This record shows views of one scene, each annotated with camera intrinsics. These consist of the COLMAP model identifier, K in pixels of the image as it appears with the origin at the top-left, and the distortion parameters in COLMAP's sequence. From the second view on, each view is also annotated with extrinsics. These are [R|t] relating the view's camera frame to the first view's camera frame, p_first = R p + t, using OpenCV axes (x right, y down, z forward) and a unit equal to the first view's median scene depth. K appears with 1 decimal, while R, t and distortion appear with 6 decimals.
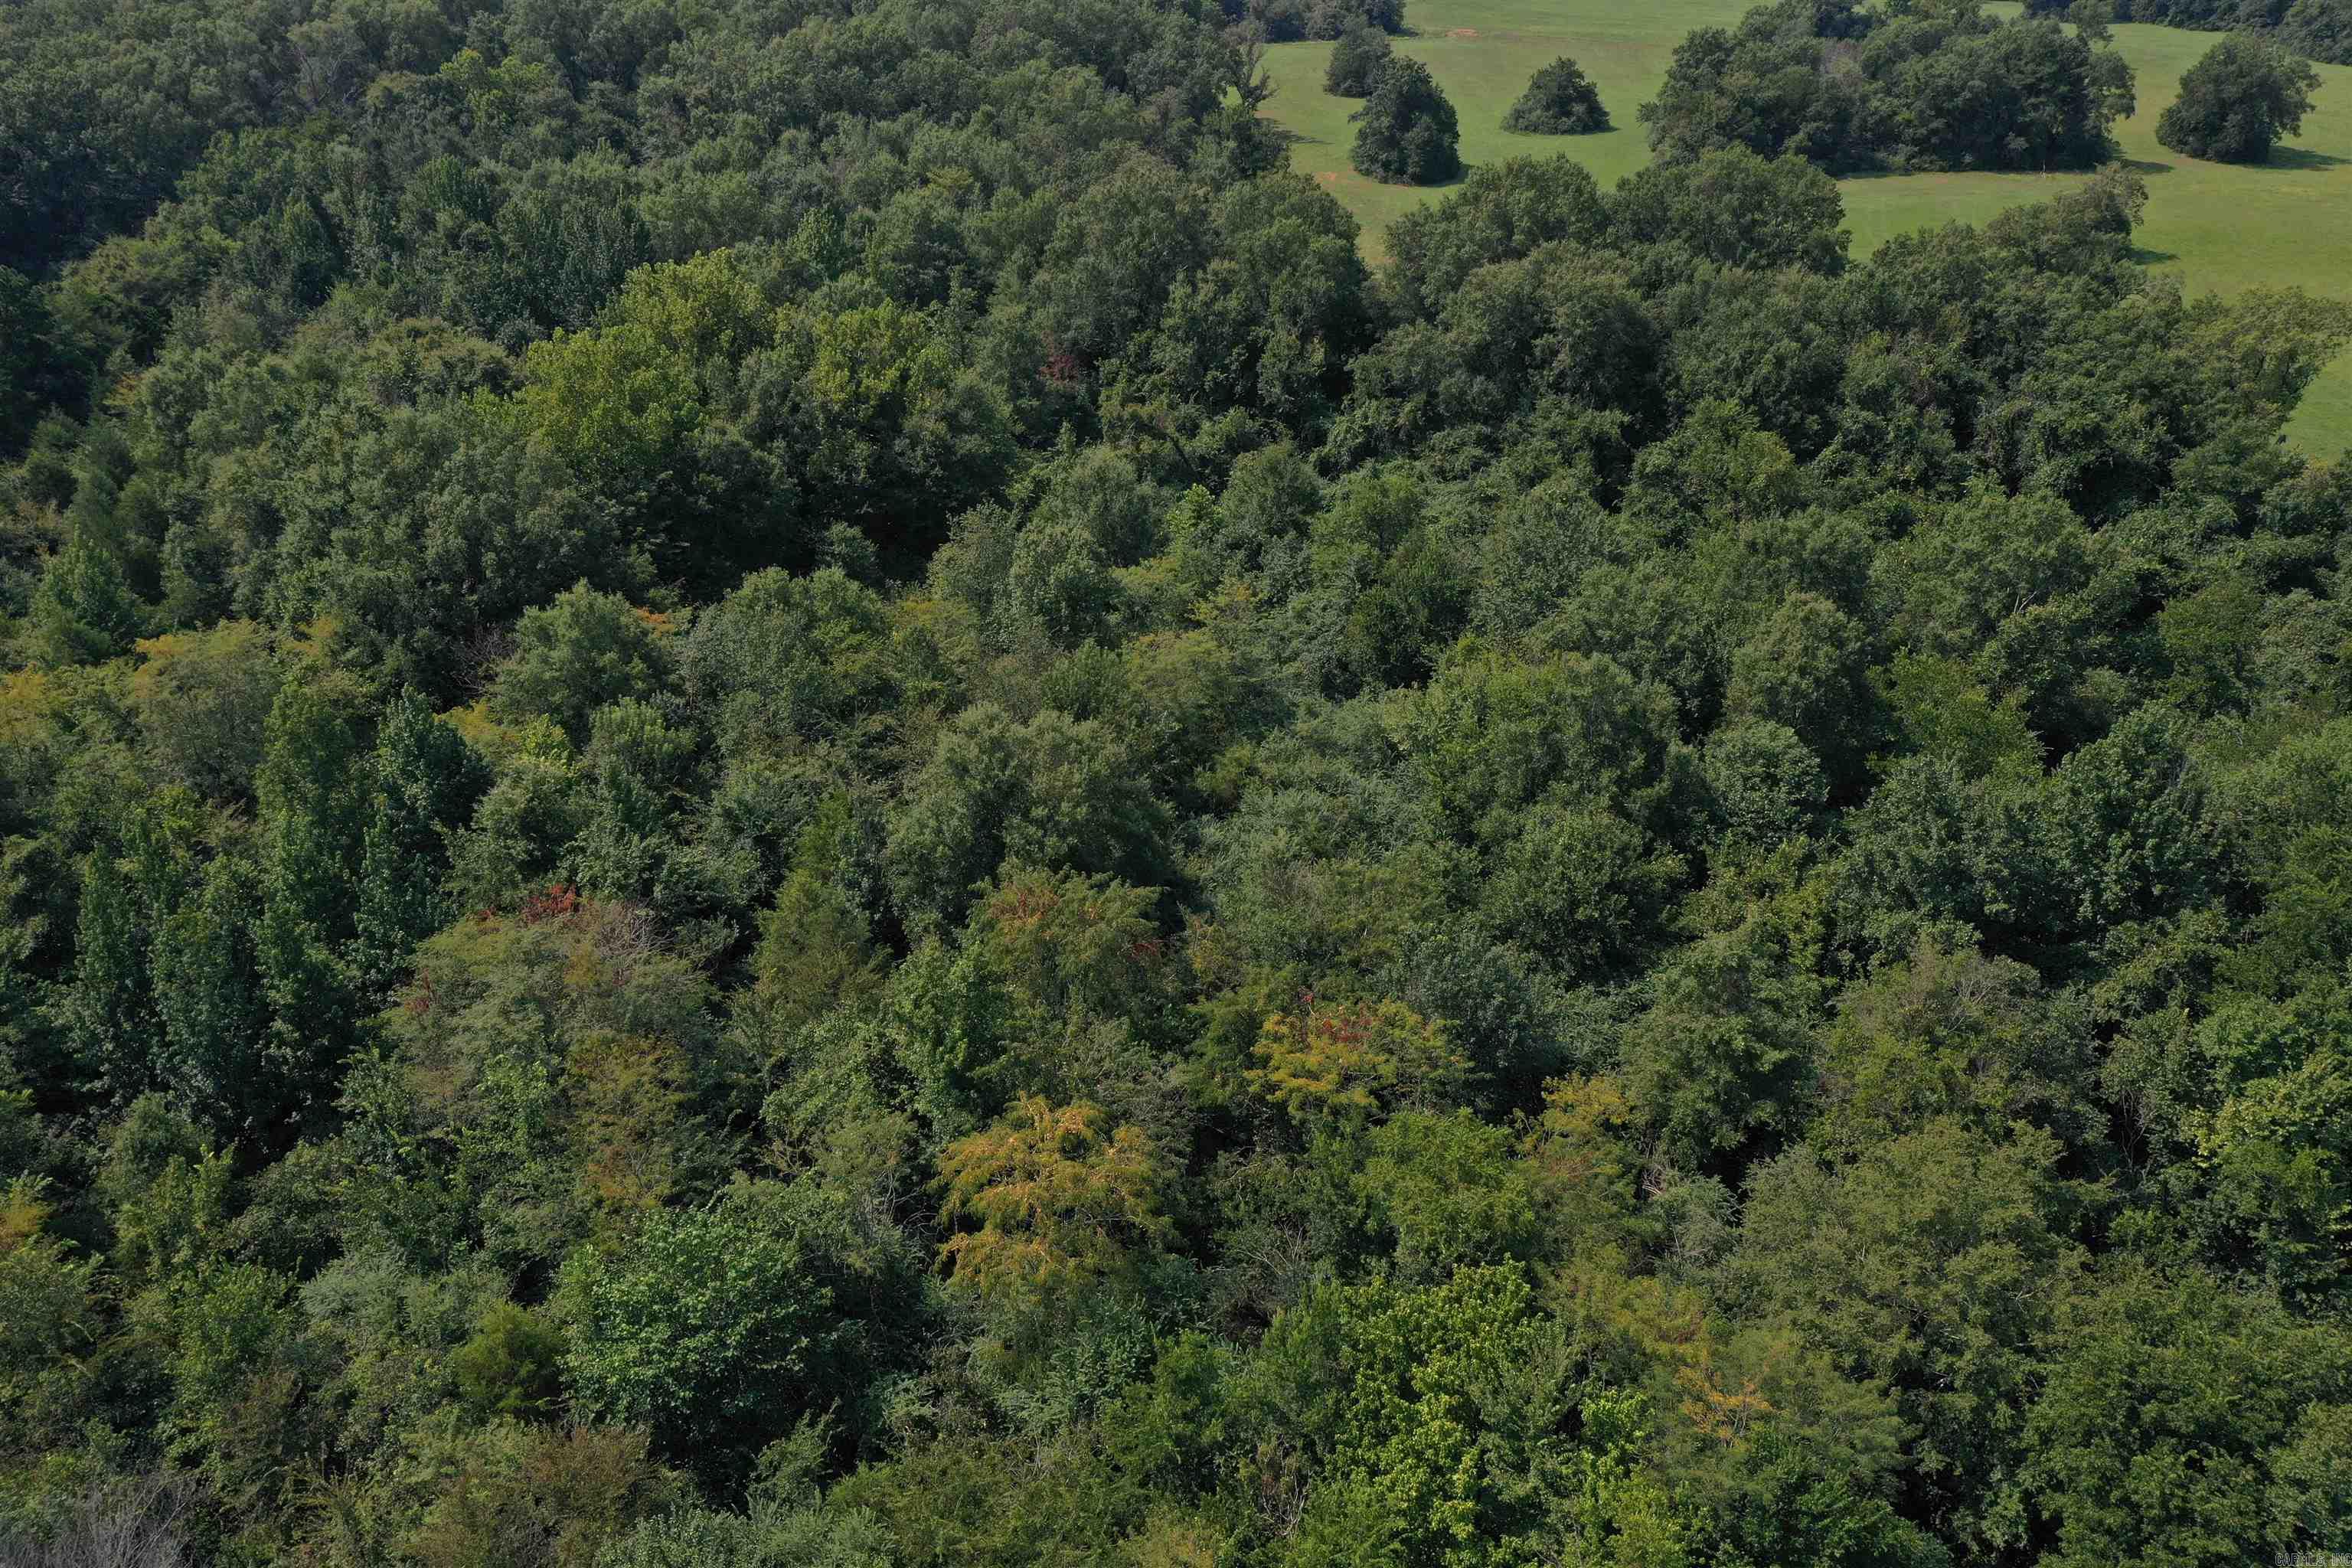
lens RADIAL K [[1866.7, 0, 1170.2], [0, 1866.7, 790.8], [0, 0, 1]] dist [0.013592, -0.001697]
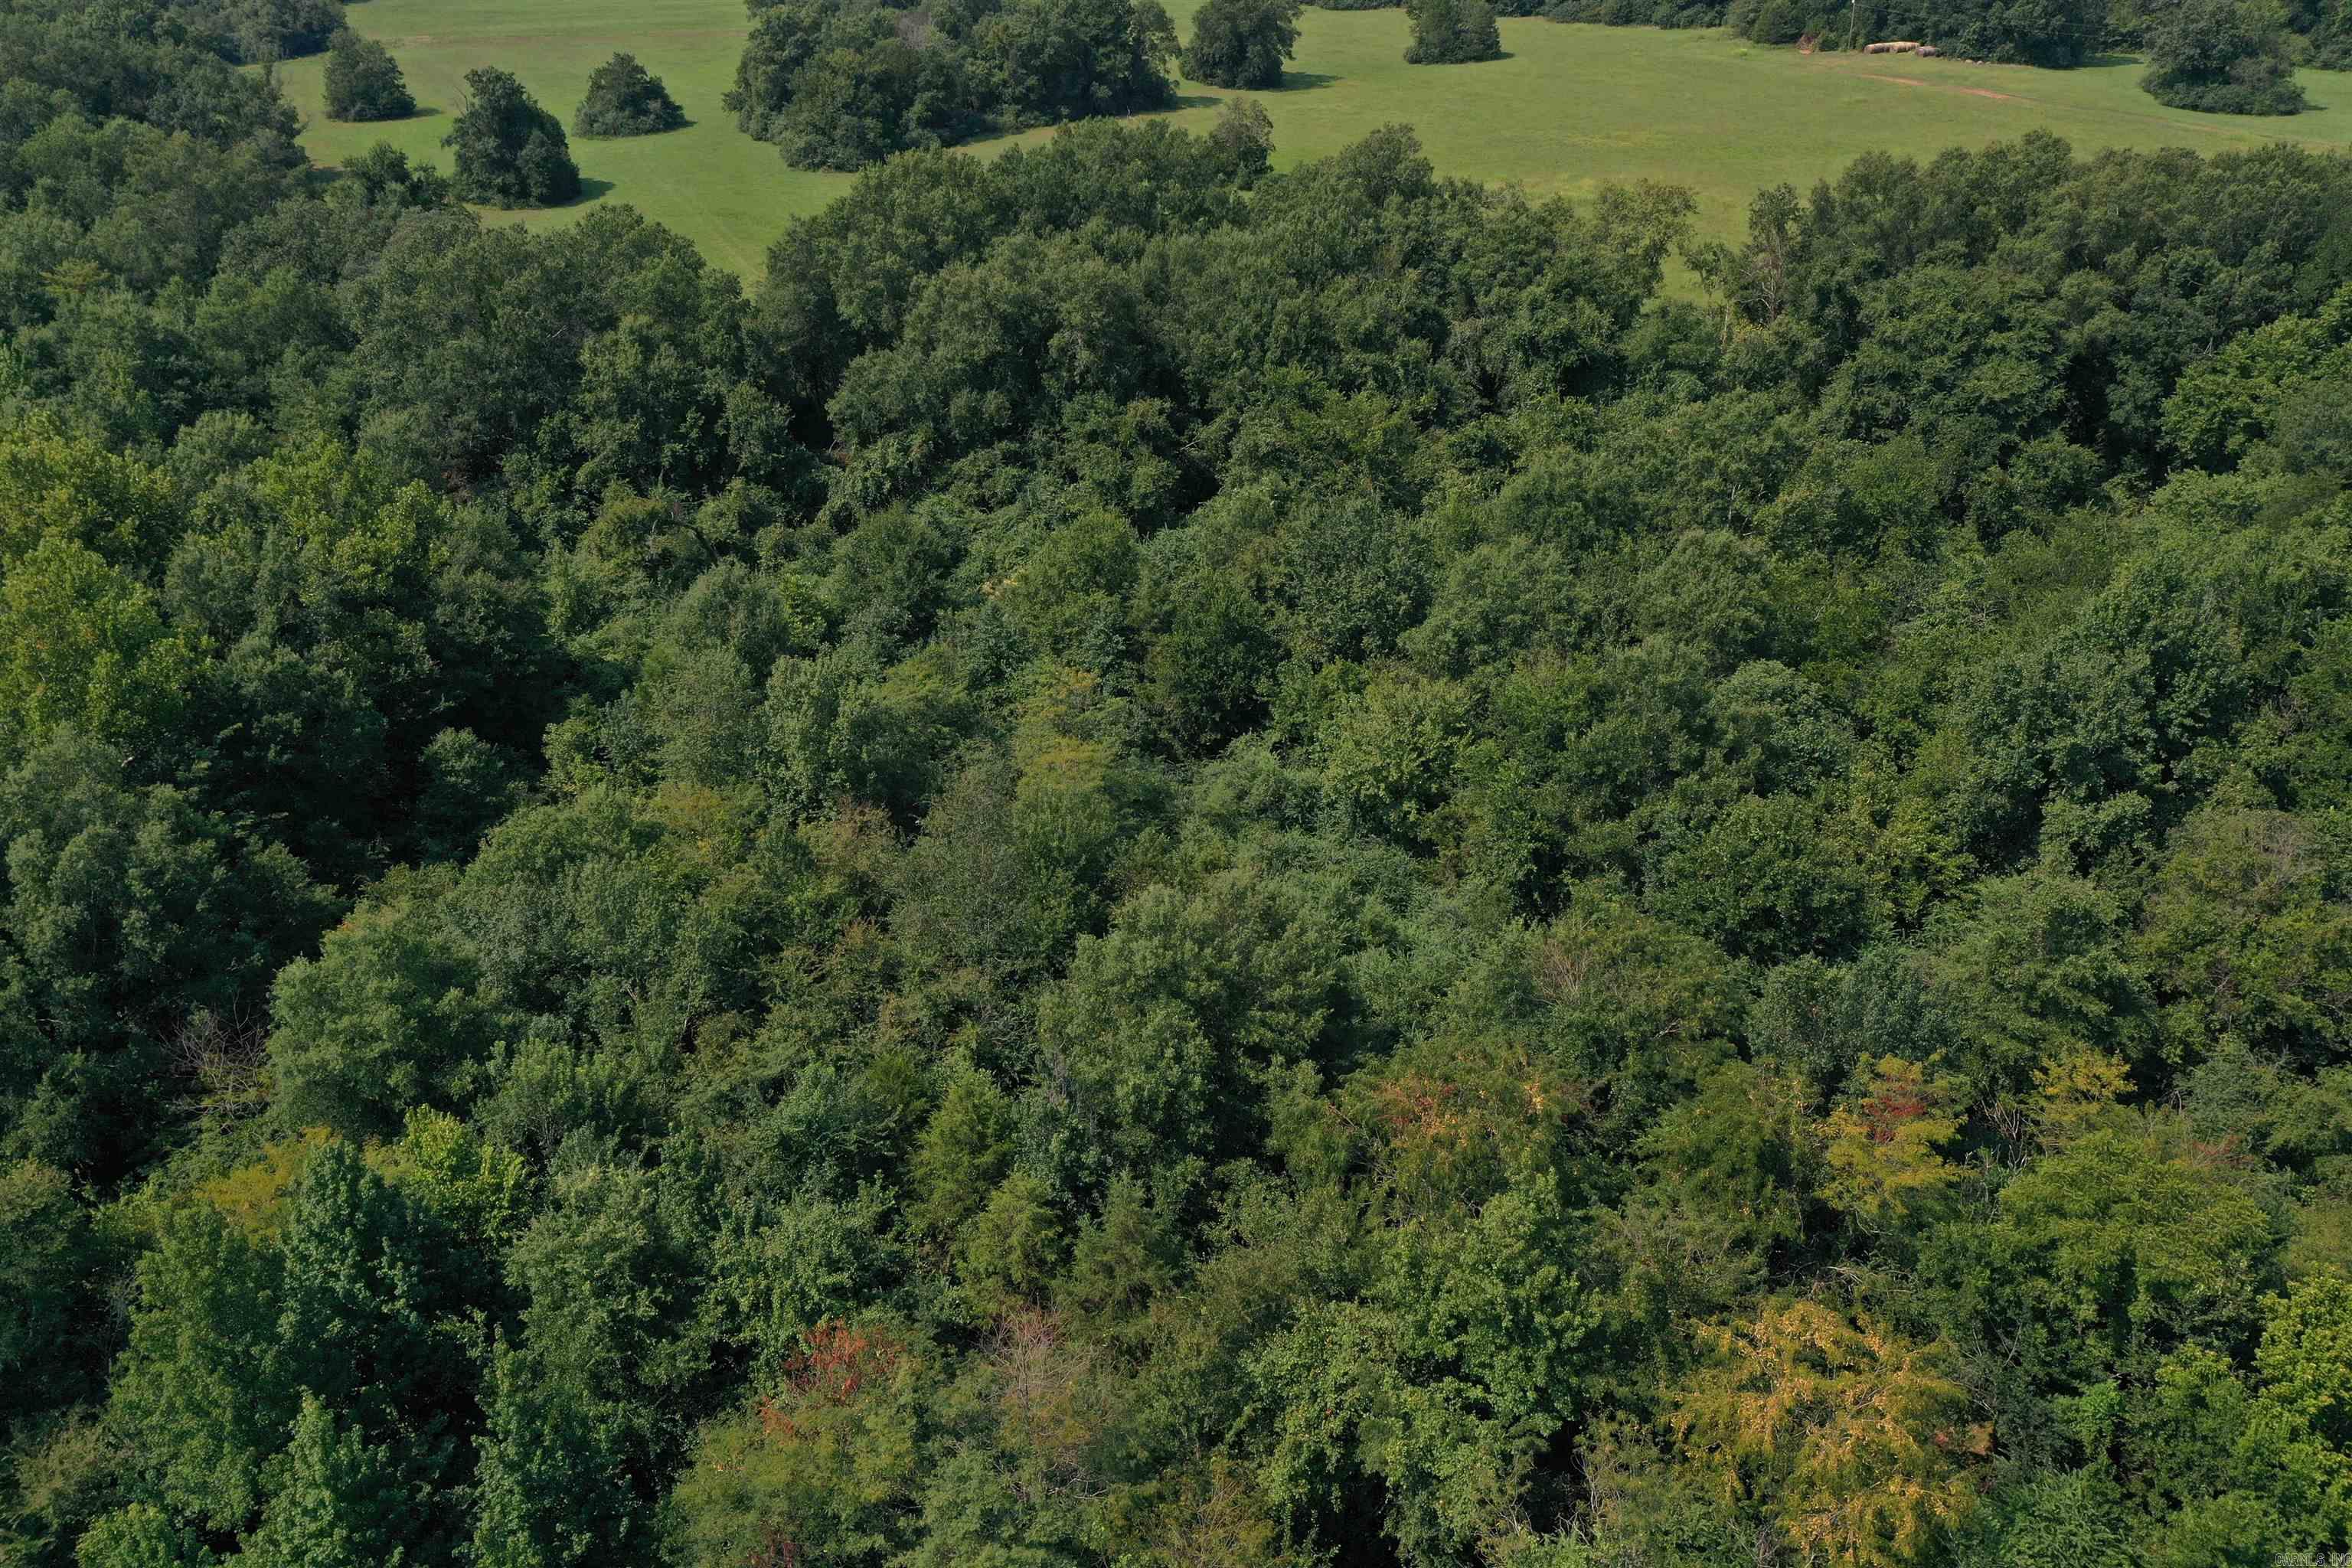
lens RADIAL K [[1866.7, 0, 1195.6], [0, 1866.7, 785.6], [0, 0, 1]] dist [0.013592, -0.001697]
pose [[0.831759, -0.286036, 0.475772, -0.222076], [0.283733, 0.955682, 0.078530, -0.072437], [-0.477150, 0.069675, 0.876056, 0.143518]]
